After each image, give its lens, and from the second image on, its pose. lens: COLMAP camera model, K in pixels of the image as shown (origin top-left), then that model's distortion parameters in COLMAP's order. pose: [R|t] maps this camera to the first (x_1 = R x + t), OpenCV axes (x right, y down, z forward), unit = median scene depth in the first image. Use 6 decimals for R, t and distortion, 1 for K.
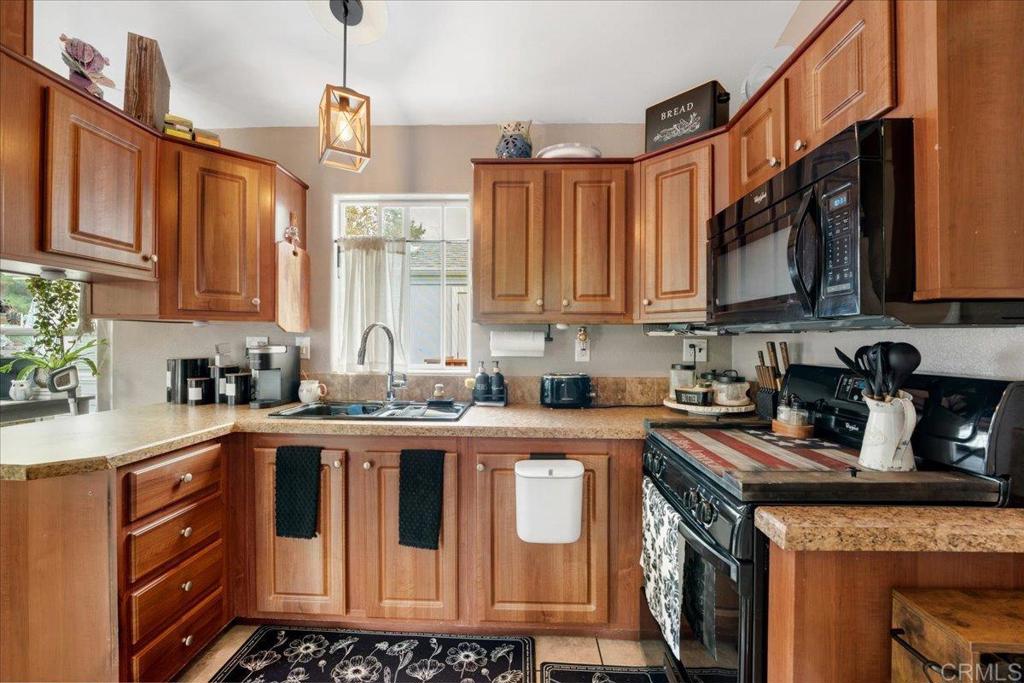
lens RADIAL K [[422.7, 0, 513.4], [0, 422.7, 340.2], [0, 0, 1]] dist [-0.001142, -0.000081]
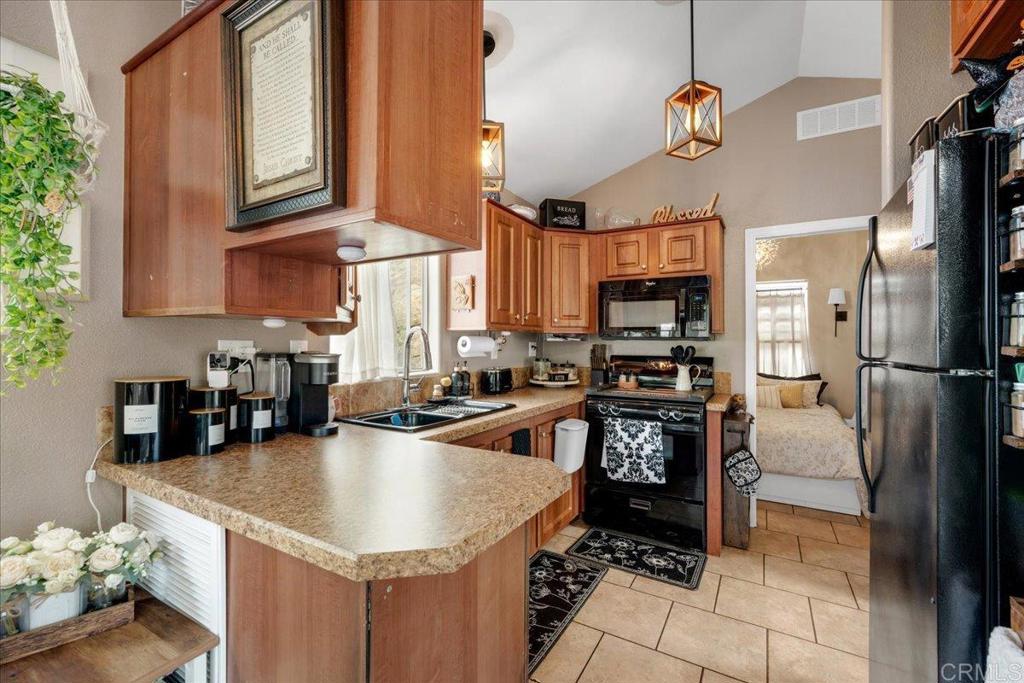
lens RADIAL K [[428.5, 0, 513.4], [0, 428.5, 344.4], [0, 0, 1]] dist [-0.000393, -0.000020]
pose [[0.476878, 0.007374, 0.878938, -1.339234], [0.002377, 0.999950, -0.009679, 0.020260], [-0.878966, 0.006705, 0.476837, 0.401031]]
